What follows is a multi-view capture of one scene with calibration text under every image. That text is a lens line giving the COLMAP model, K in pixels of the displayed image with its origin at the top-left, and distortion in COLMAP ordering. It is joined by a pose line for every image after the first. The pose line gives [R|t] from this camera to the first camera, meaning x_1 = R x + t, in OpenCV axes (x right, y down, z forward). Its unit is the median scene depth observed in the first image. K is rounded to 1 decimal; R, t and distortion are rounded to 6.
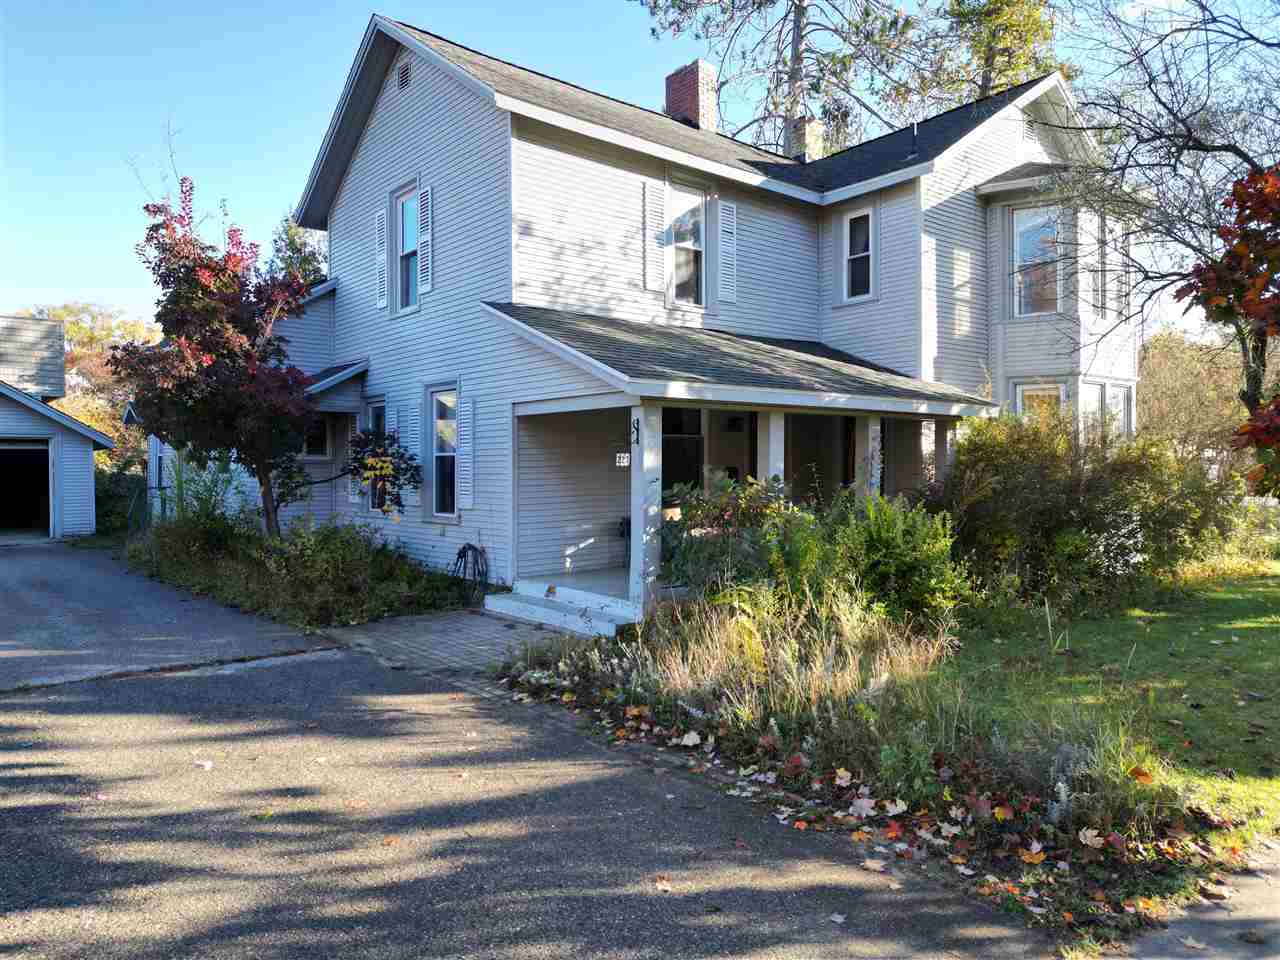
lens RADIAL K [[880.7, 0, 639.2], [0, 880.7, 494.5], [0, 0, 1]] dist [0.008266, 0.003303]
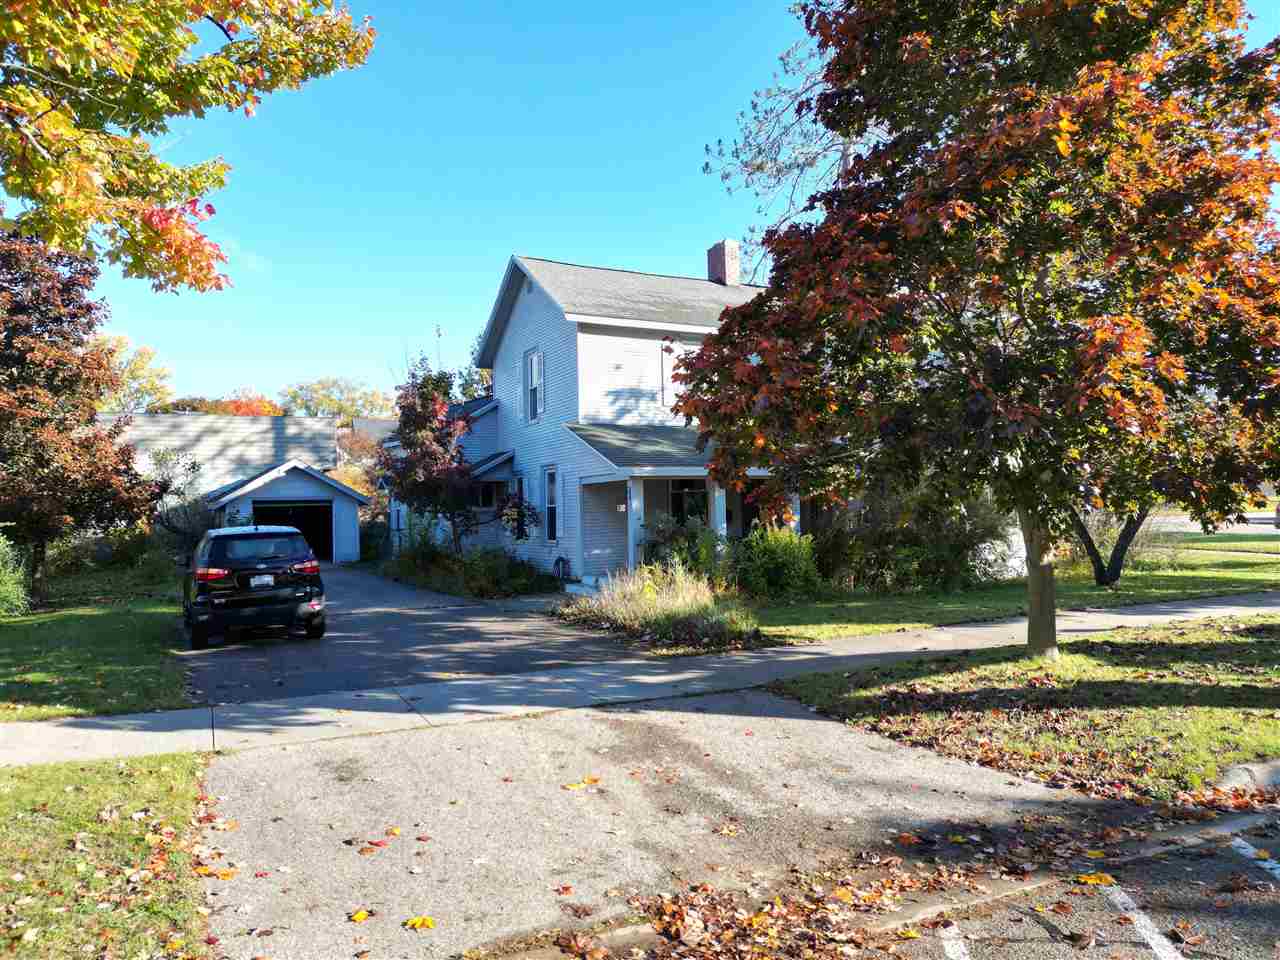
lens RADIAL K [[880.7, 0, 639.2], [0, 880.7, 494.5], [0, 0, 1]] dist [0.008266, 0.003303]
pose [[0.975013, -0.023883, -0.220859, 0.307315], [0.012964, 0.998627, -0.050758, 0.020240], [0.221768, 0.046627, 0.973984, -0.600381]]
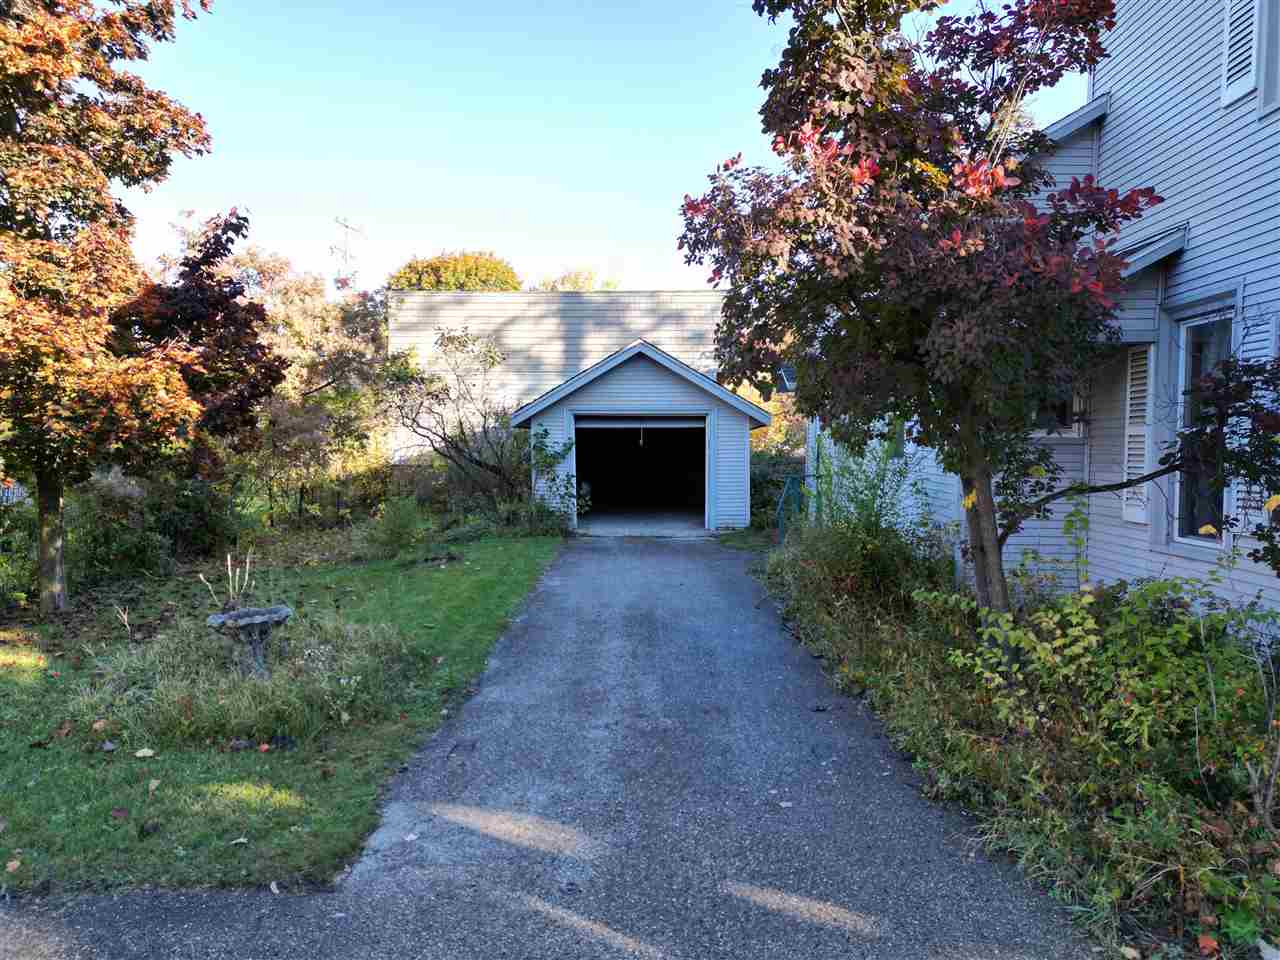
lens RADIAL K [[880.7, 0, 639.2], [0, 880.7, 494.5], [0, 0, 1]] dist [0.008266, 0.003303]
pose [[0.749443, 0.038005, -0.660977, -0.223718], [-0.021971, 0.999229, 0.032542, -0.018090], [0.661704, -0.009866, 0.749700, 0.476547]]
